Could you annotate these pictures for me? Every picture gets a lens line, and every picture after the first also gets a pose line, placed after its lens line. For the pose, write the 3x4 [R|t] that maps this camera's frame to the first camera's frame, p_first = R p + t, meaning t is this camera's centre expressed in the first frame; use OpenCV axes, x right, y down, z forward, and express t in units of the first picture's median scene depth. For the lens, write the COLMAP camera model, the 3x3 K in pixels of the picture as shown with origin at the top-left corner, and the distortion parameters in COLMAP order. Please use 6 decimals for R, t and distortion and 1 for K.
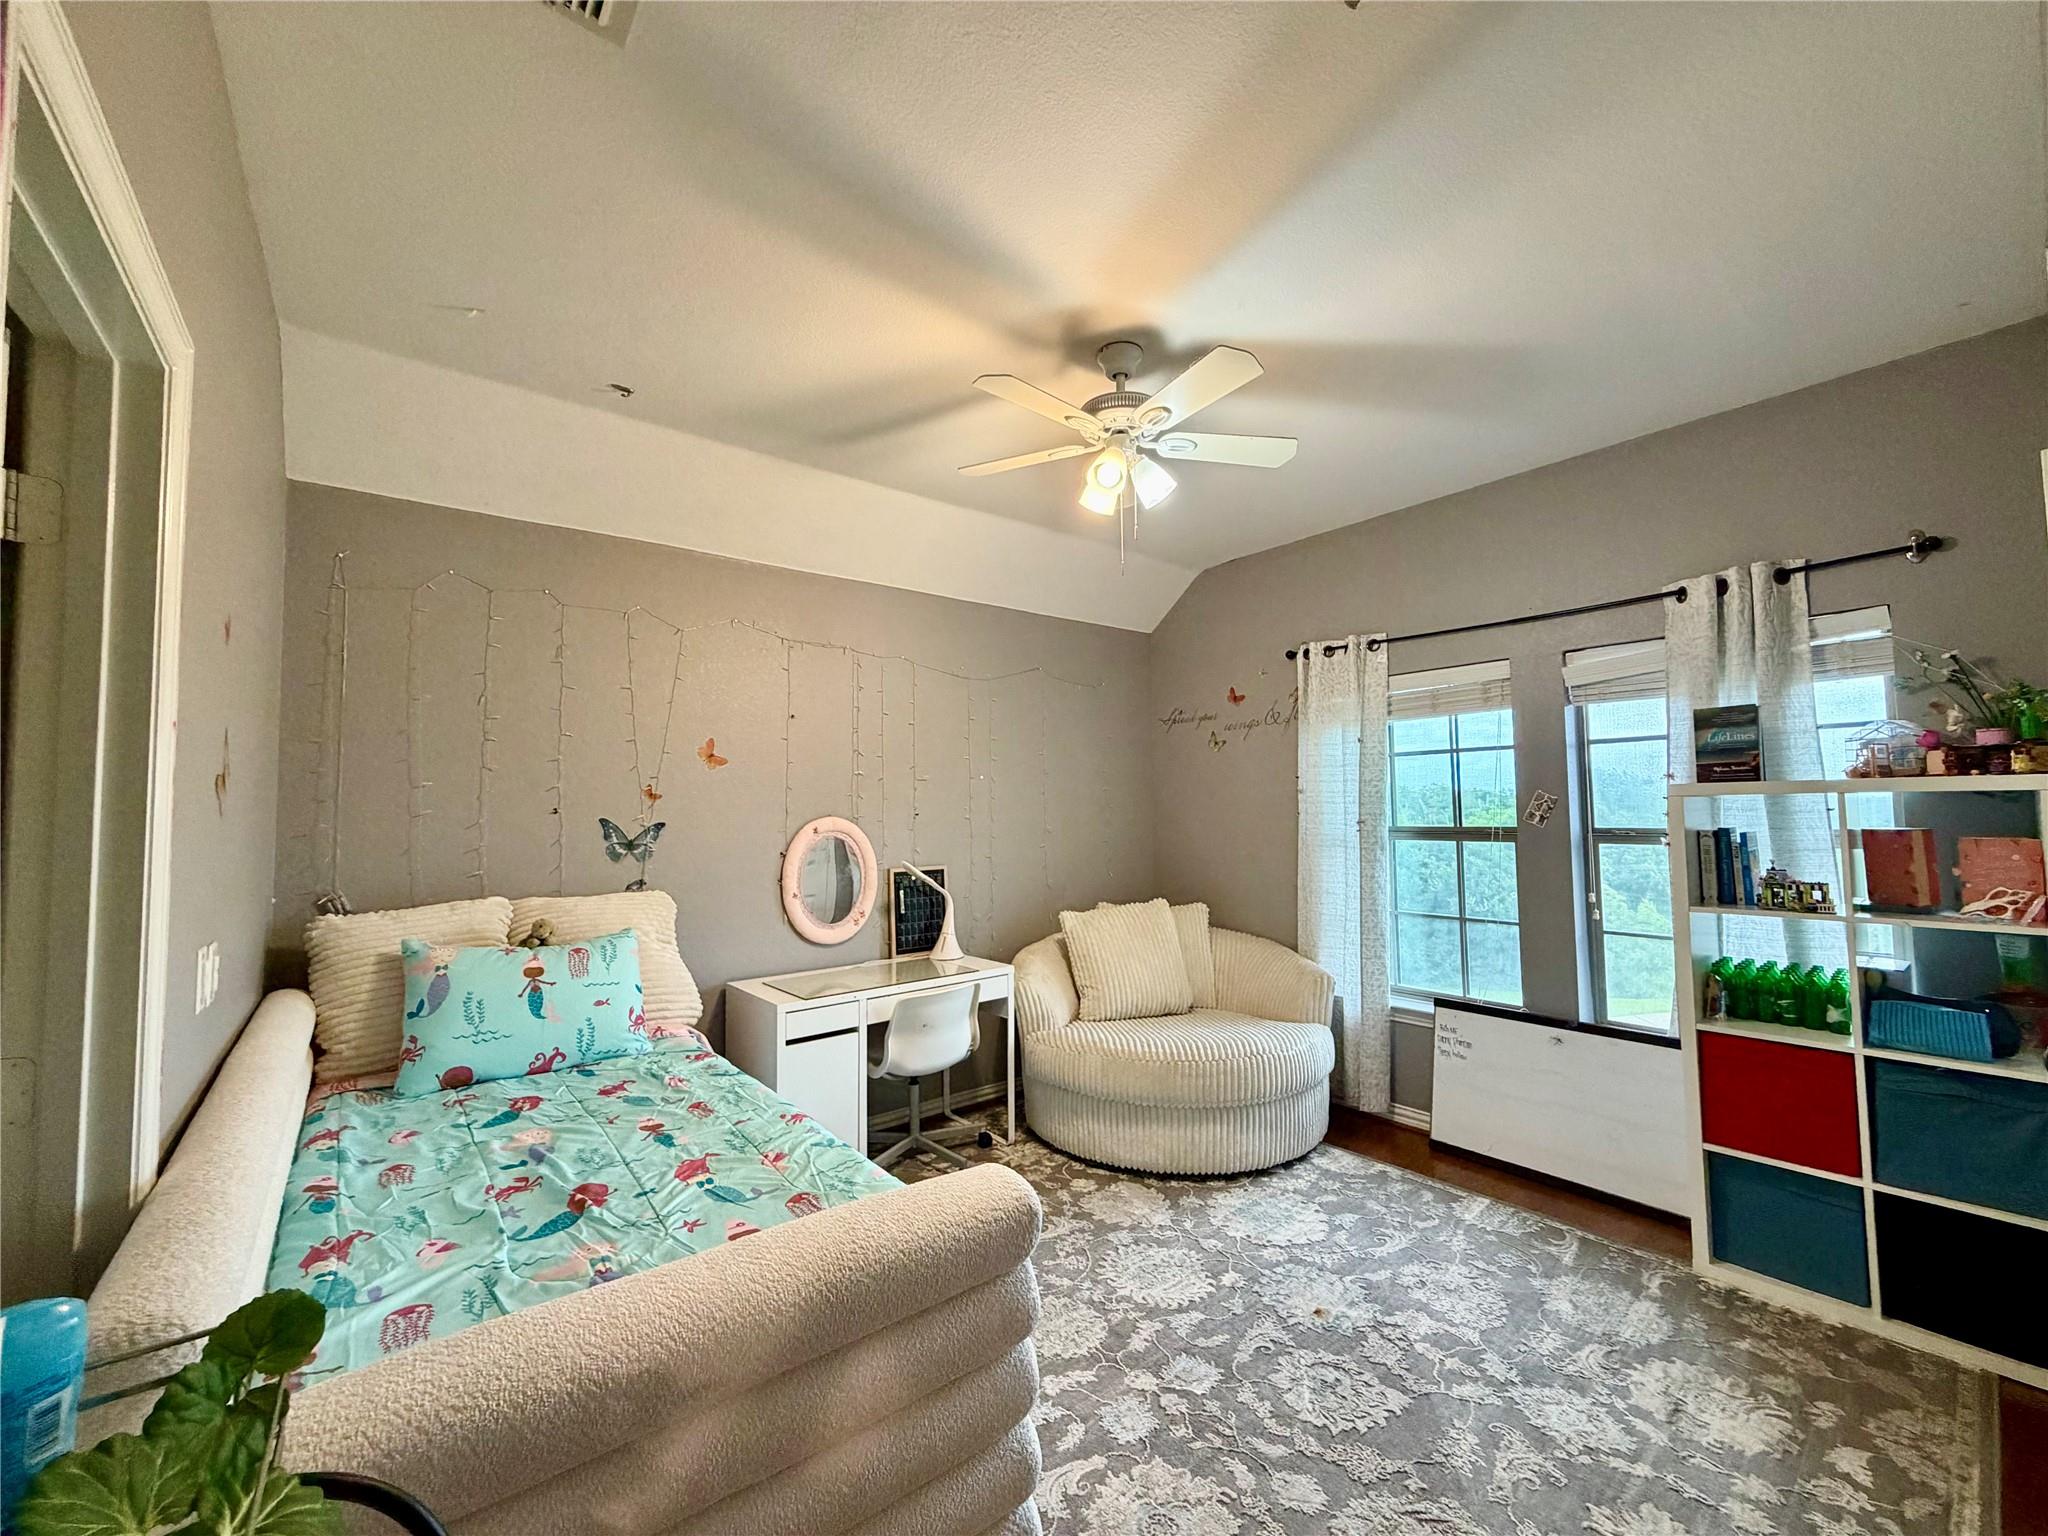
lens RADIAL K [[816.1, 0, 1019.8], [0, 816.1, 767.3], [0, 0, 1]] dist [-0.000013, 0.000632]
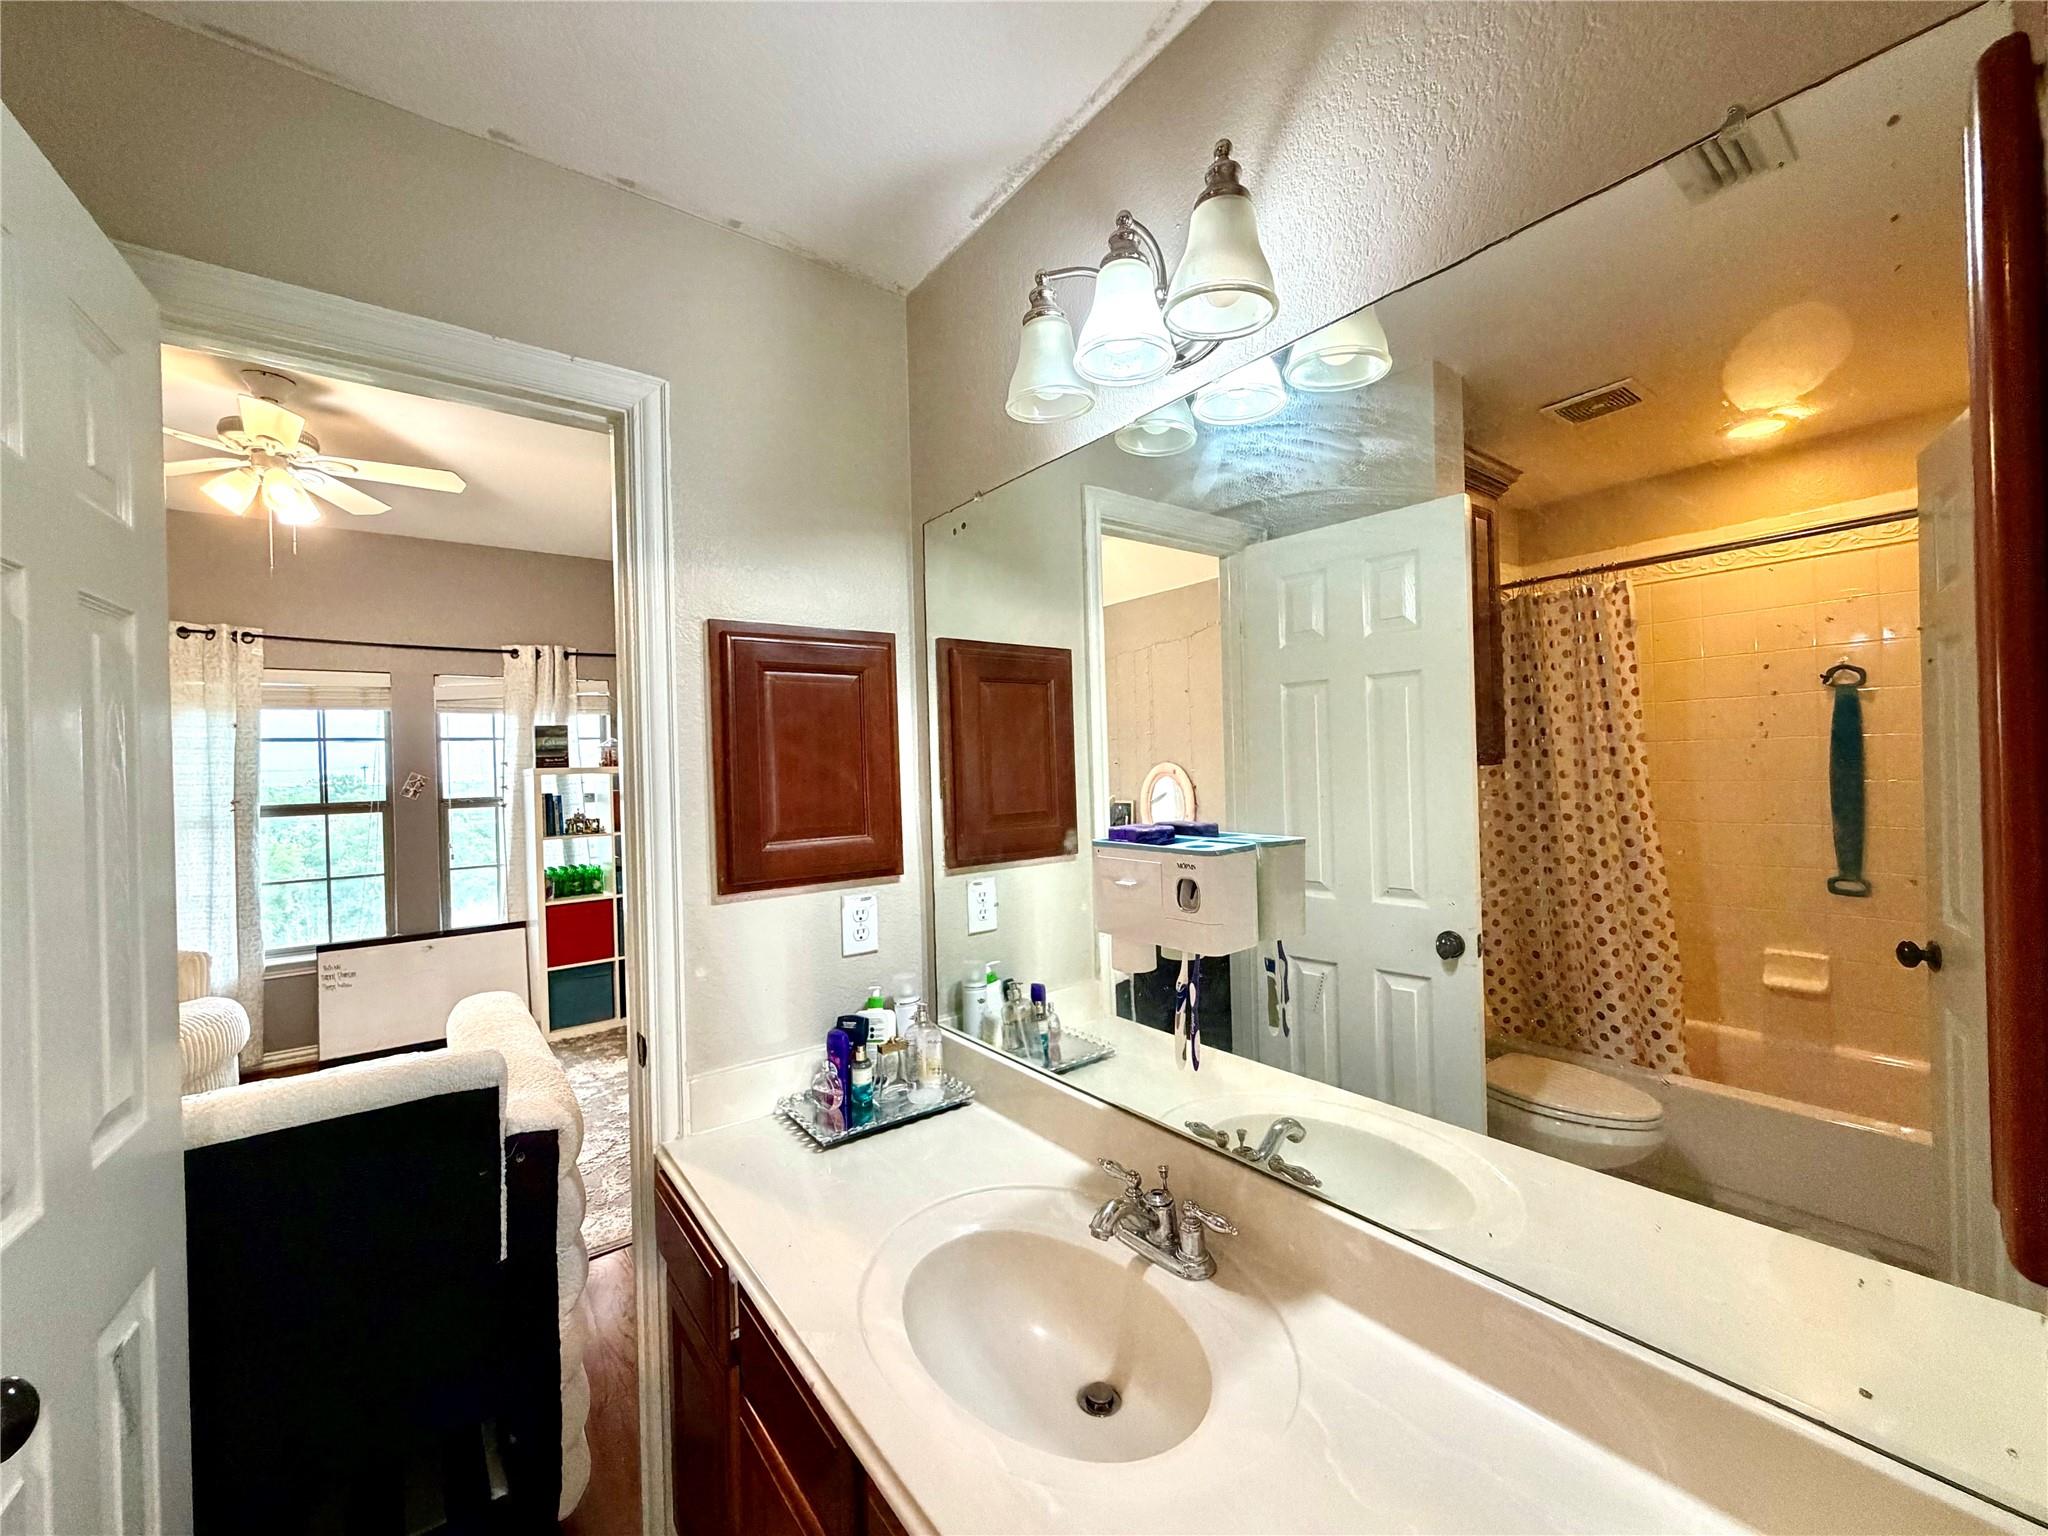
lens RADIAL K [[816.1, 0, 1019.8], [0, 816.1, 767.3], [0, 0, 1]] dist [-0.000013, 0.000632]
pose [[0.019651, 0.010819, 0.999748, -0.685955], [-0.024211, 0.999653, -0.010342, 0.008390], [-0.999514, -0.024001, 0.019906, -0.046296]]
